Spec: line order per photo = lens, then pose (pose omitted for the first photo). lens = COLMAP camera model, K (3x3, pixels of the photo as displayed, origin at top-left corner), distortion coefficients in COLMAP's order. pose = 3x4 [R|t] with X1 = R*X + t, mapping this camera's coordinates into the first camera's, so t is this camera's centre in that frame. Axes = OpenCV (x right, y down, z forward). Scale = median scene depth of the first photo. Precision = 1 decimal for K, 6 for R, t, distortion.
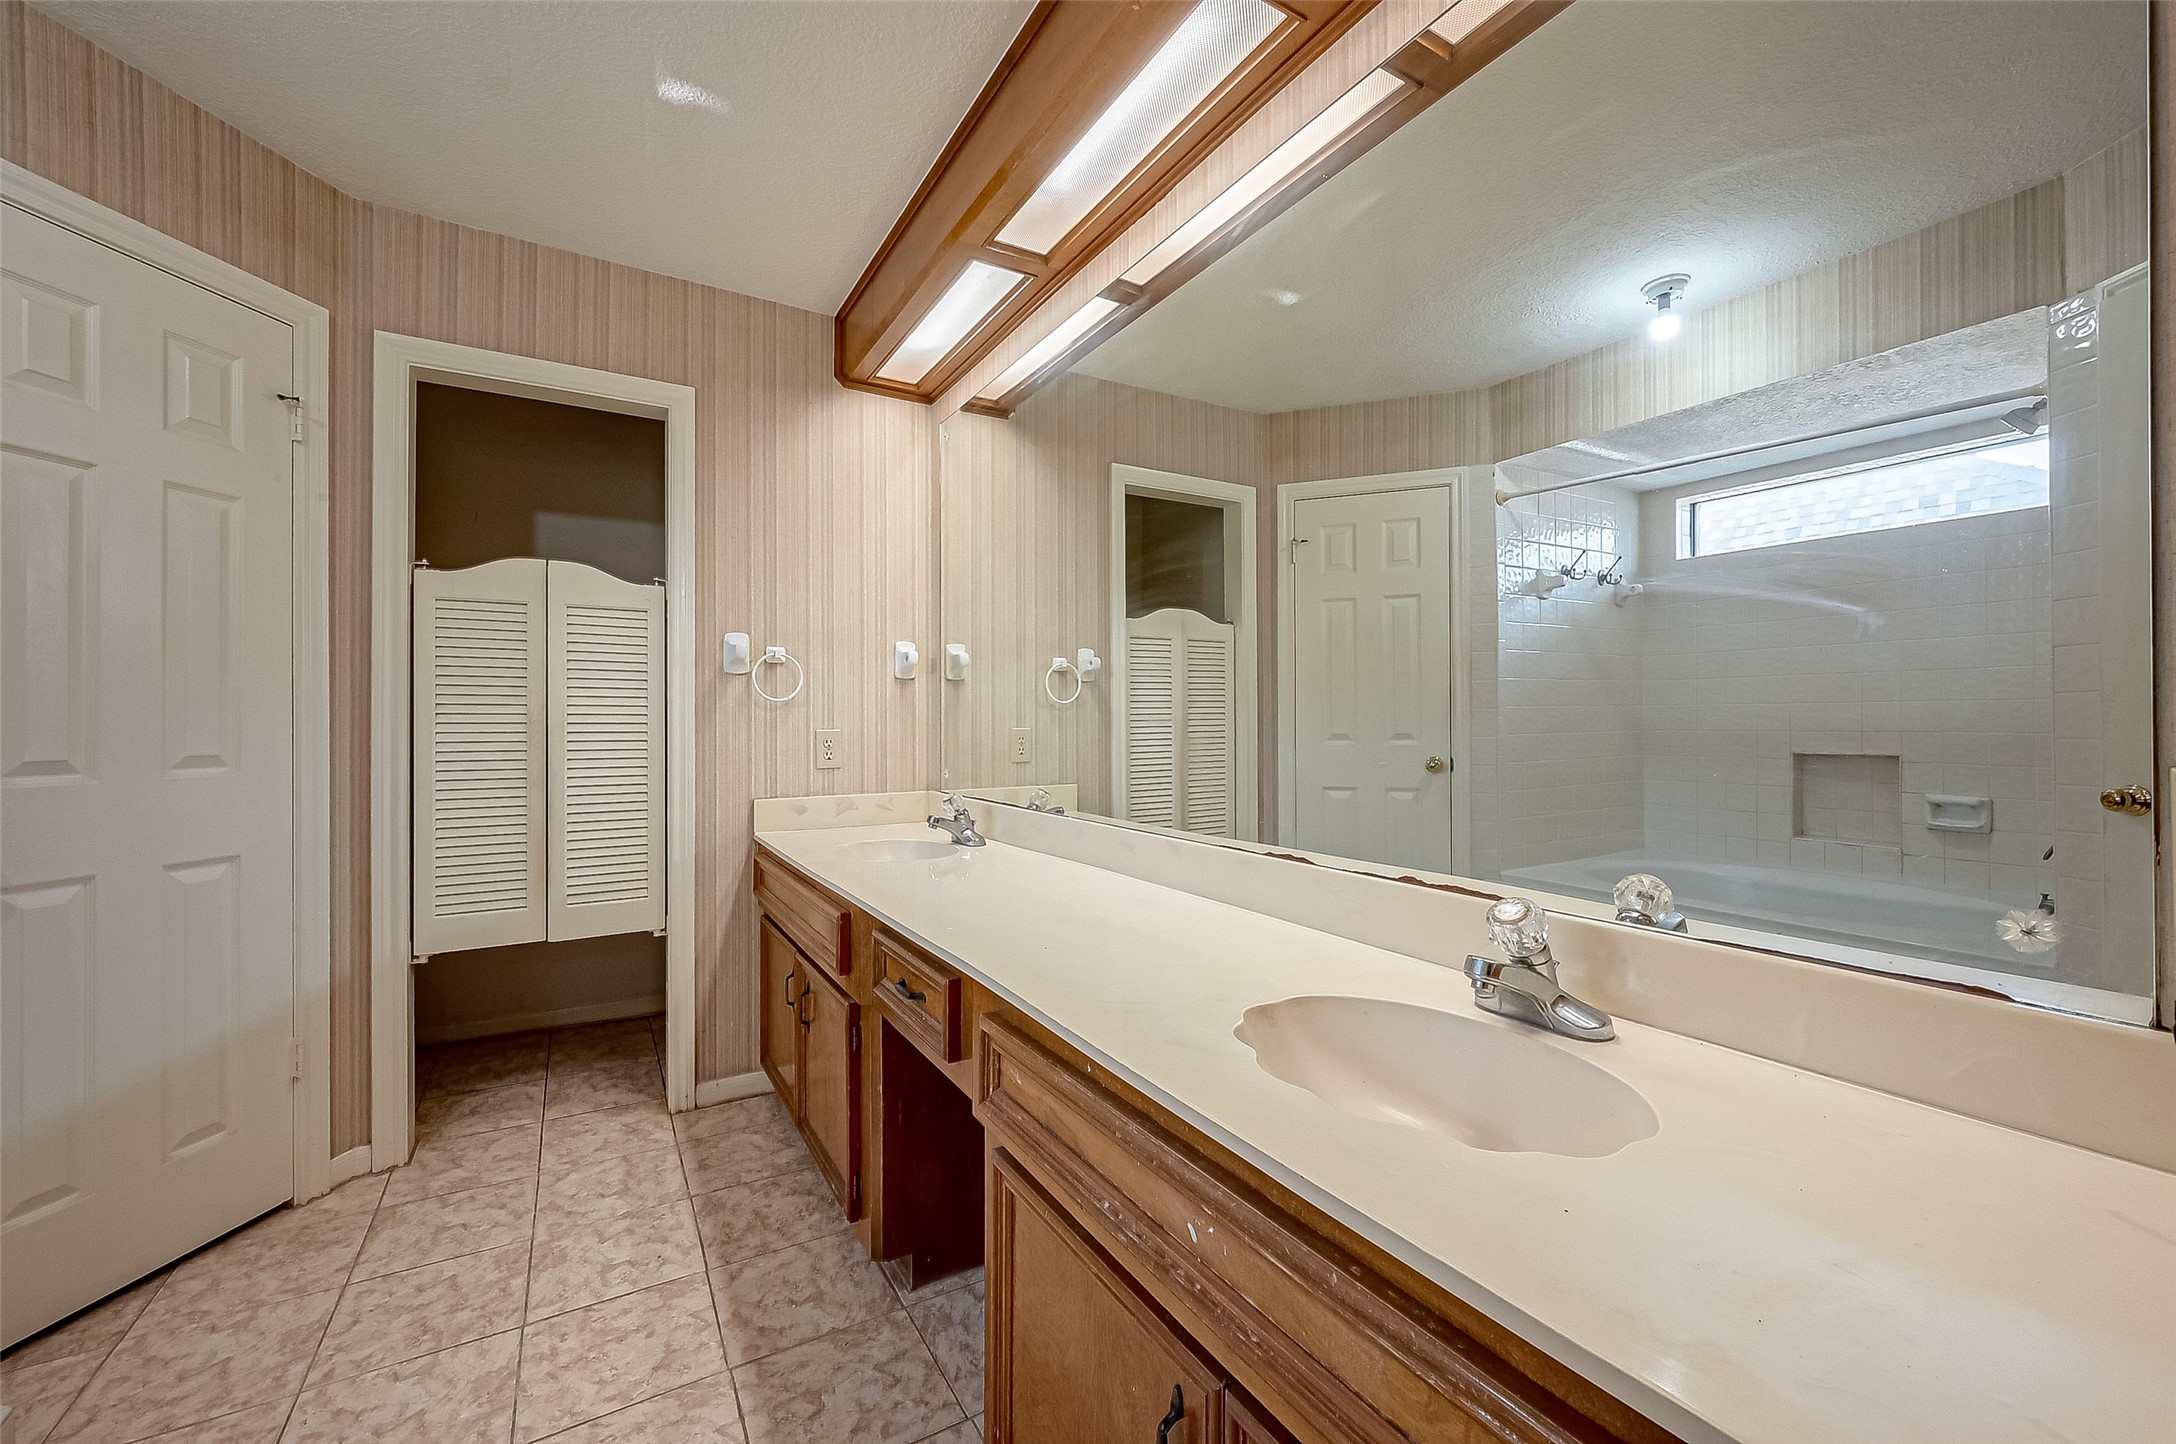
lens RADIAL K [[834.5, 0, 1087.5], [0, 834.5, 717.3], [0, 0, 1]] dist [-0.001982, 0.000167]
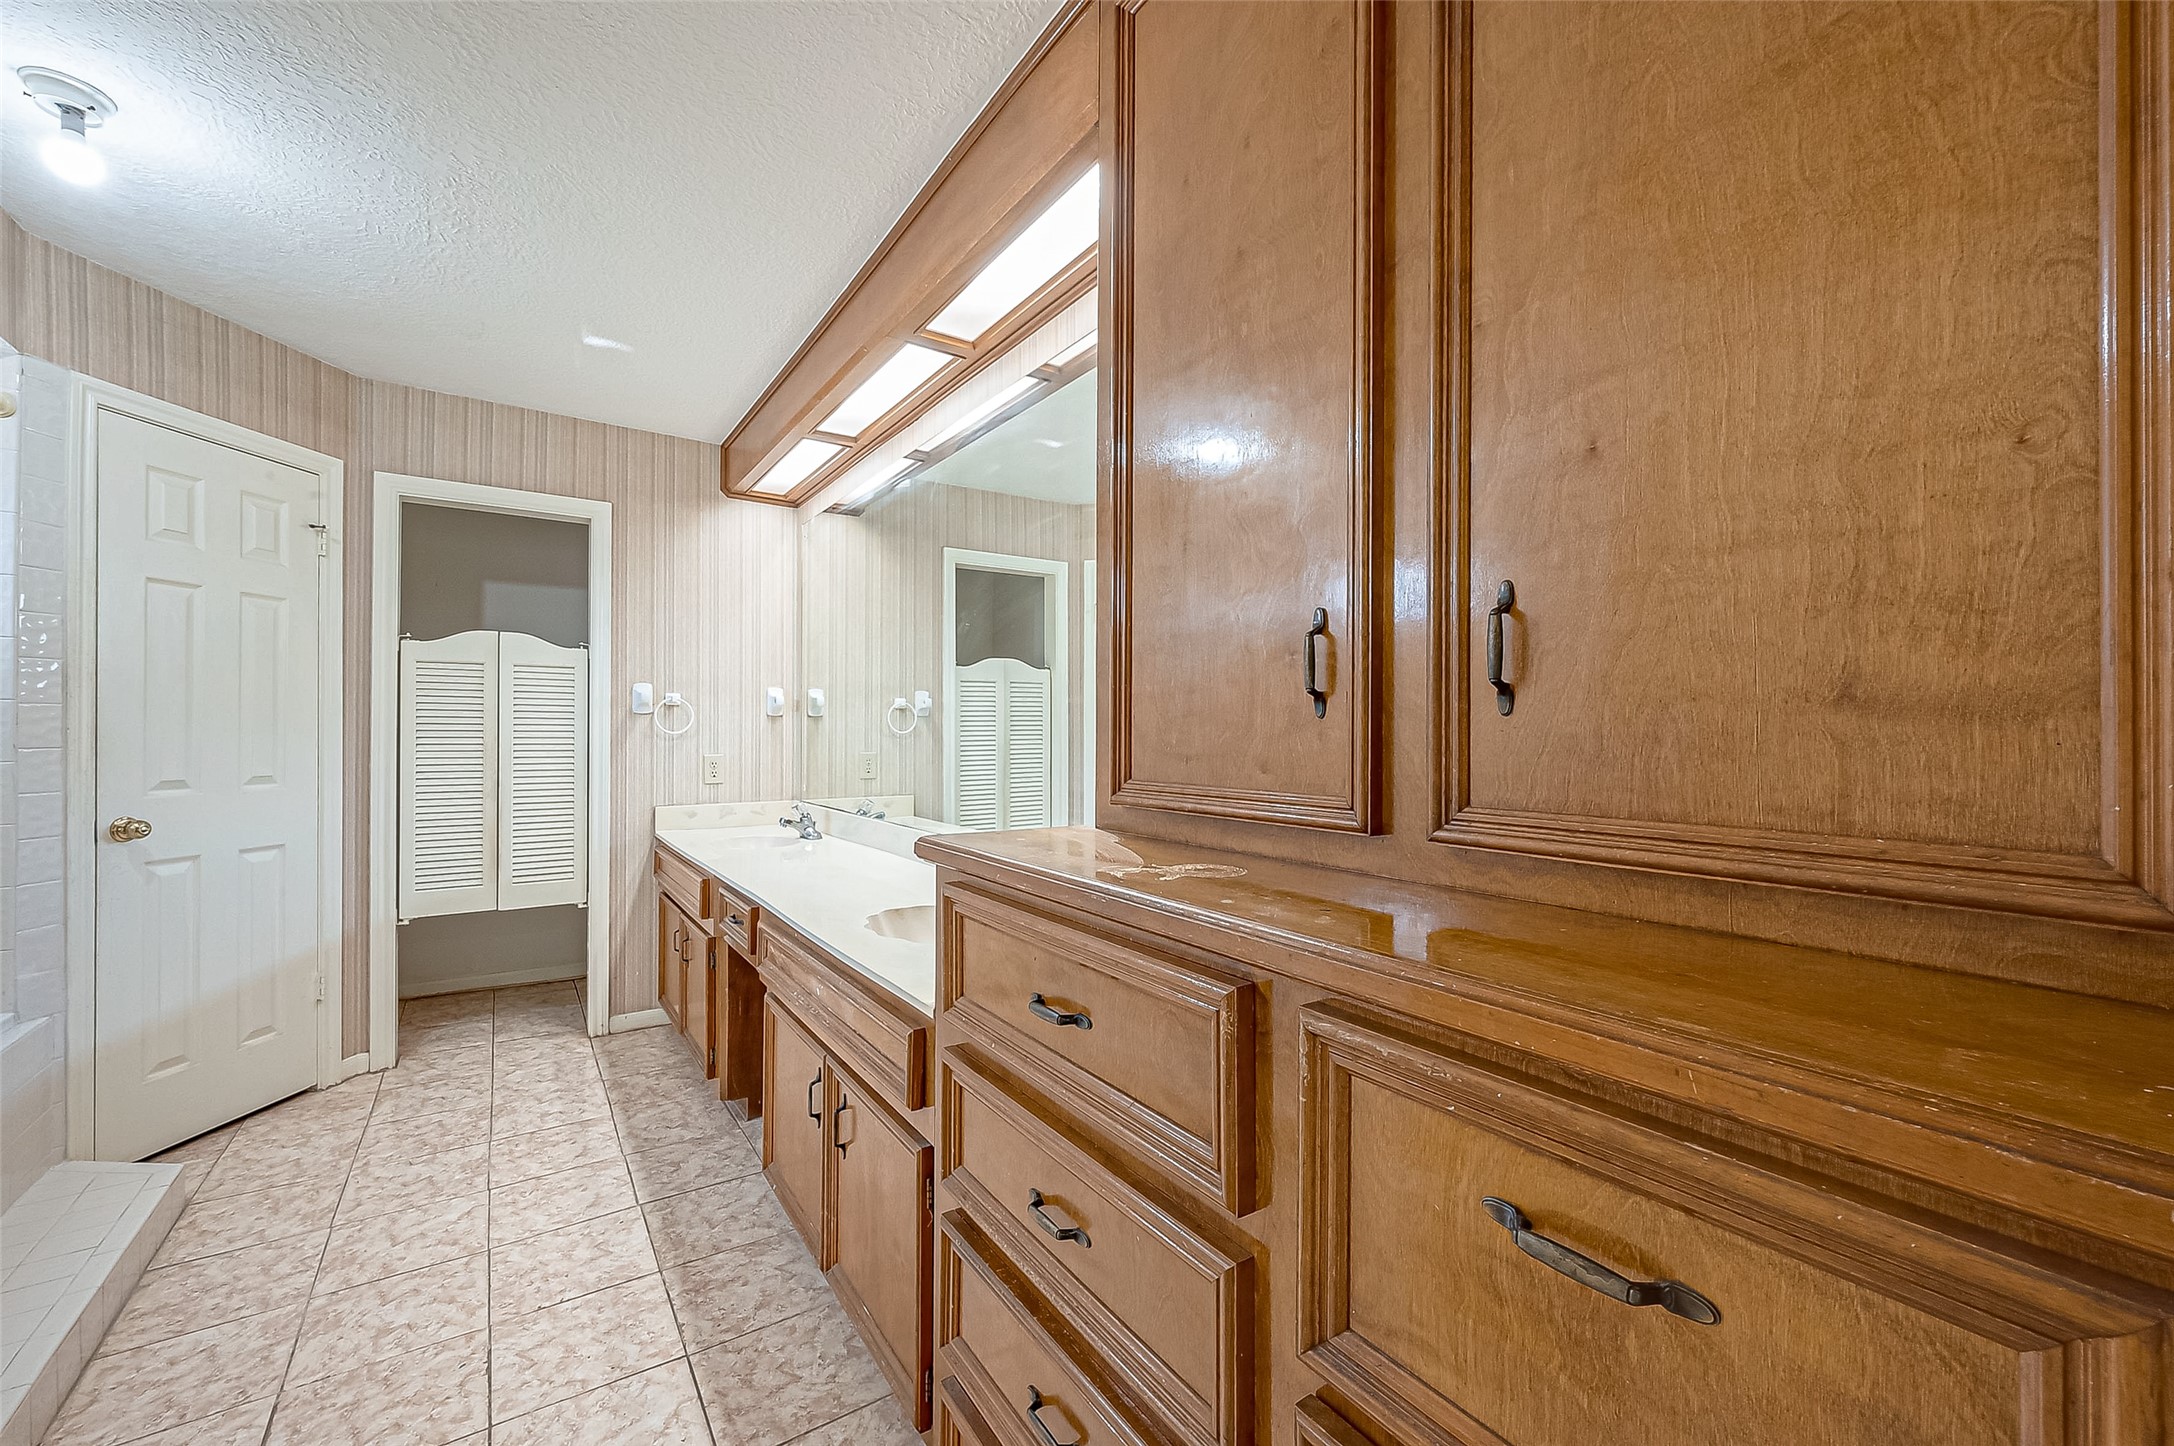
lens RADIAL K [[854.7, 0, 1090.1], [0, 854.7, 724.9], [0, 0, 1]] dist [-0.002716, 0.000010]
pose [[0.998287, 0.004783, 0.058305, 0.241583], [-0.004687, 0.999987, -0.001782, -0.037890], [-0.058313, 0.001506, 0.998297, -0.458967]]
